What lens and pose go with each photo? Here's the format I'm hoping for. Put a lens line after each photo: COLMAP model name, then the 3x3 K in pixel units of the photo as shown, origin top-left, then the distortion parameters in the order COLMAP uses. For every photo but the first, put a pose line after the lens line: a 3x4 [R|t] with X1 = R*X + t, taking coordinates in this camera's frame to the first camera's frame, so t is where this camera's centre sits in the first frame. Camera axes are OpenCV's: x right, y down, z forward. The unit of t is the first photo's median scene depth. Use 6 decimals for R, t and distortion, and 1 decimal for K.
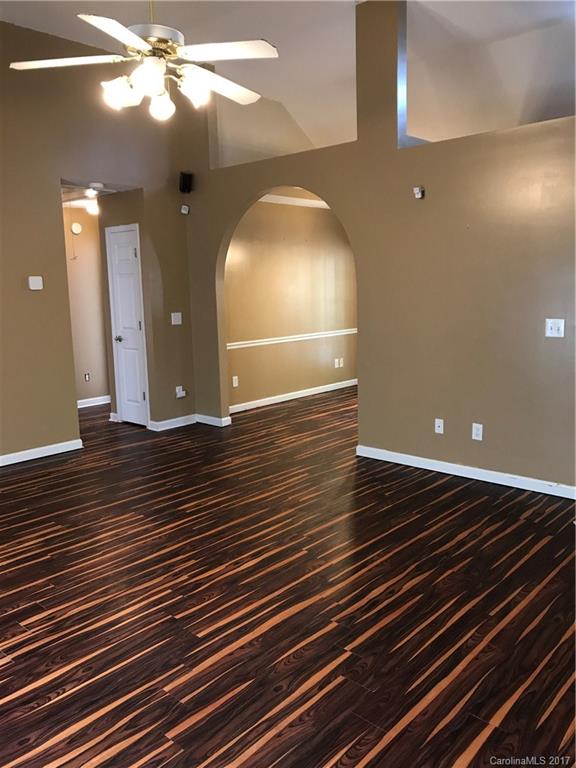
lens RADIAL K [[624.5, 0, 288.9], [0, 624.5, 384.3], [0, 0, 1]] dist [0.010892, 0.004775]
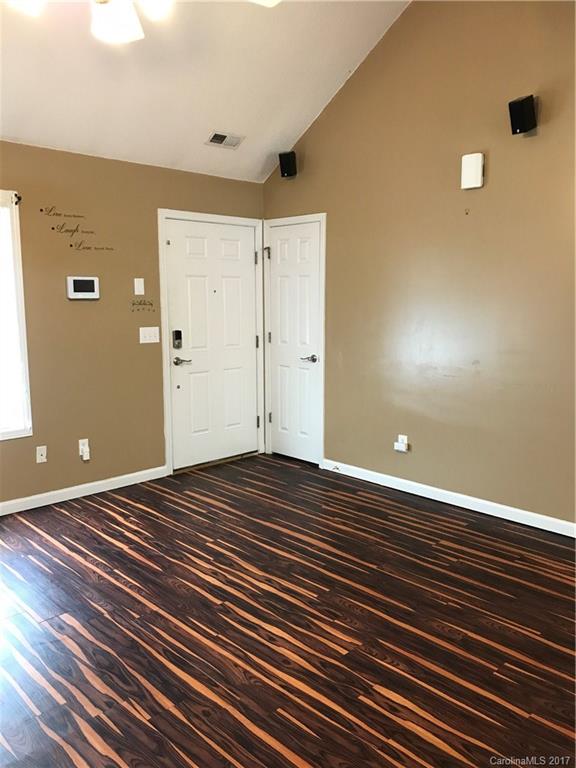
lens RADIAL K [[624.5, 0, 288.9], [0, 624.5, 383.1], [0, 0, 1]] dist [0.010892, 0.004775]
pose [[-0.061191, 0.160667, -0.985110, 0.375734], [-0.160836, 0.972475, 0.168596, -0.162892], [0.985083, 0.168757, -0.033665, 1.013678]]
